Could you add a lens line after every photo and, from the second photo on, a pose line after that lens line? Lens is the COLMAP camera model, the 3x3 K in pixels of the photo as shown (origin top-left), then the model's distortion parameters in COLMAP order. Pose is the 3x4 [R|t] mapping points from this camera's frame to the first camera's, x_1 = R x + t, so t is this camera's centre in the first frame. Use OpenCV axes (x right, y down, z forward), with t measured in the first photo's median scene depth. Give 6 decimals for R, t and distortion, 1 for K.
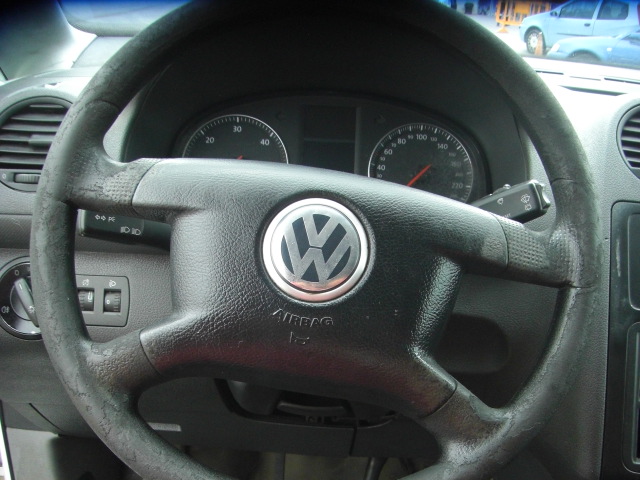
lens RADIAL K [[733.9, 0, 336.9], [0, 733.9, 351.8], [0, 0, 1]] dist [-0.195634, 0.091697]
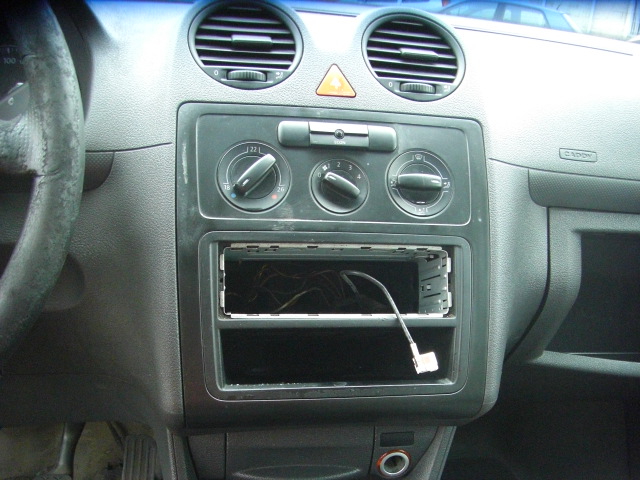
lens RADIAL K [[733.9, 0, 336.9], [0, 733.9, 351.8], [0, 0, 1]] dist [-0.195634, 0.091697]
pose [[0.970830, -0.089058, 0.222615, 0.361922], [0.086014, 0.996020, 0.023352, 0.099601], [-0.223809, -0.003523, 0.974627, 0.078550]]
